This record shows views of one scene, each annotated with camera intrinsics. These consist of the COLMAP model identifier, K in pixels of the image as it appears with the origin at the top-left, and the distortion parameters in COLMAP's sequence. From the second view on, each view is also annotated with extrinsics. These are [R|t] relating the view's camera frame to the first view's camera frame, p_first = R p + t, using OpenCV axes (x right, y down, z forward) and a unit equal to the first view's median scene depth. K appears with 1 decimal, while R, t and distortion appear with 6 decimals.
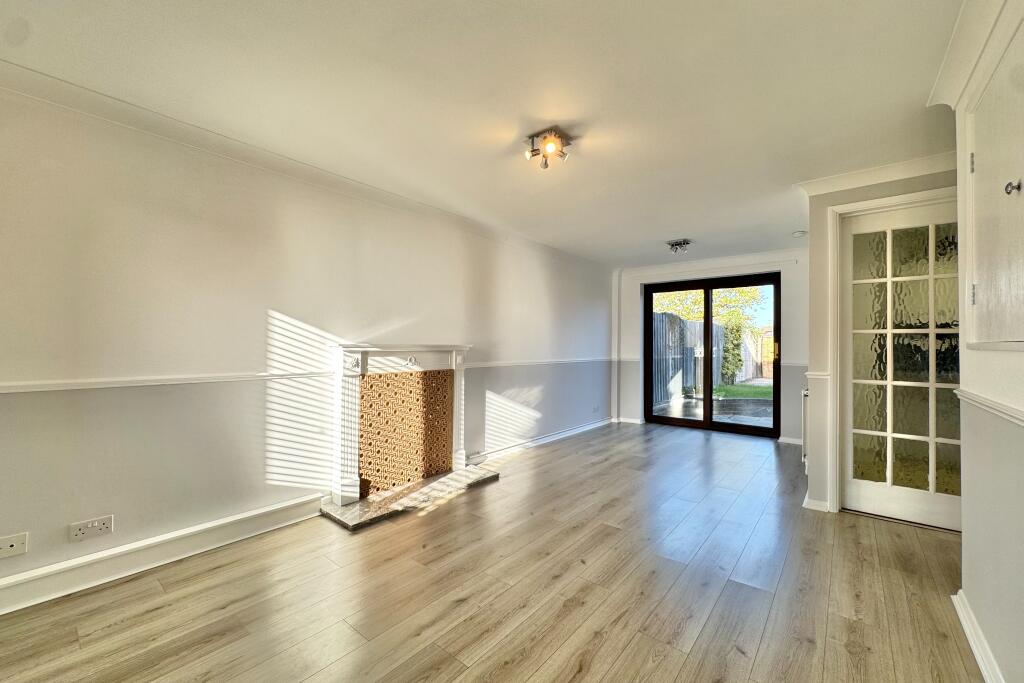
lens RADIAL K [[407.7, 0, 512.1], [0, 407.7, 341.2], [0, 0, 1]] dist [0.000910, -0.000004]
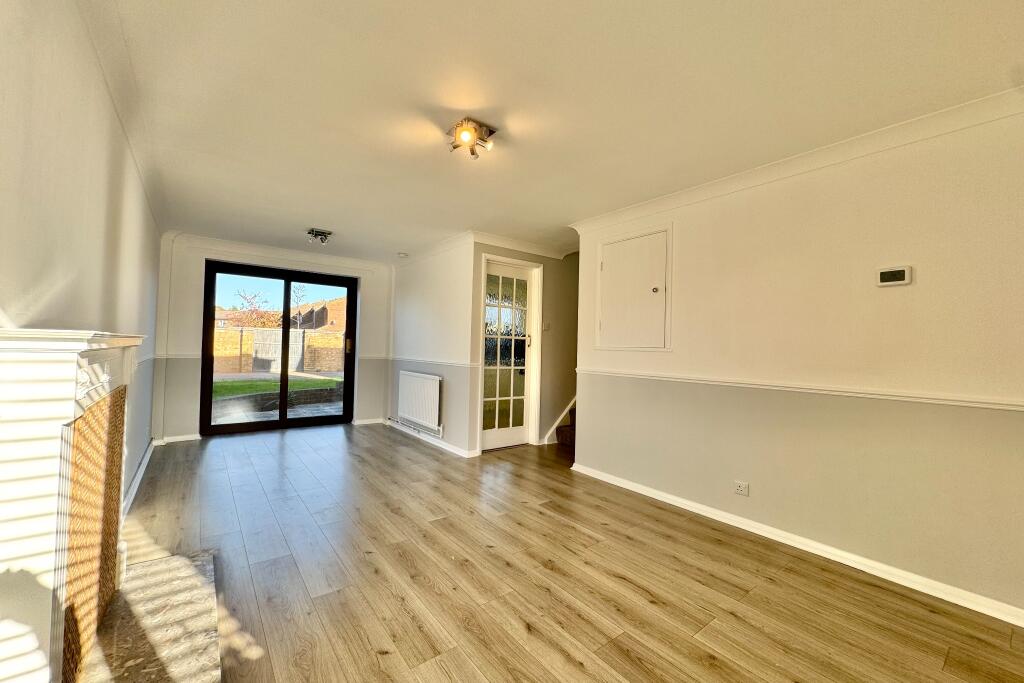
lens RADIAL K [[407.7, 0, 513.3], [0, 407.7, 343.2], [0, 0, 1]] dist [0.000910, -0.000004]
pose [[0.223526, 0.011601, 0.974629, -0.675465], [-0.035288, 0.999370, -0.003803, 0.005285], [-0.974059, -0.033543, 0.223795, 0.560811]]
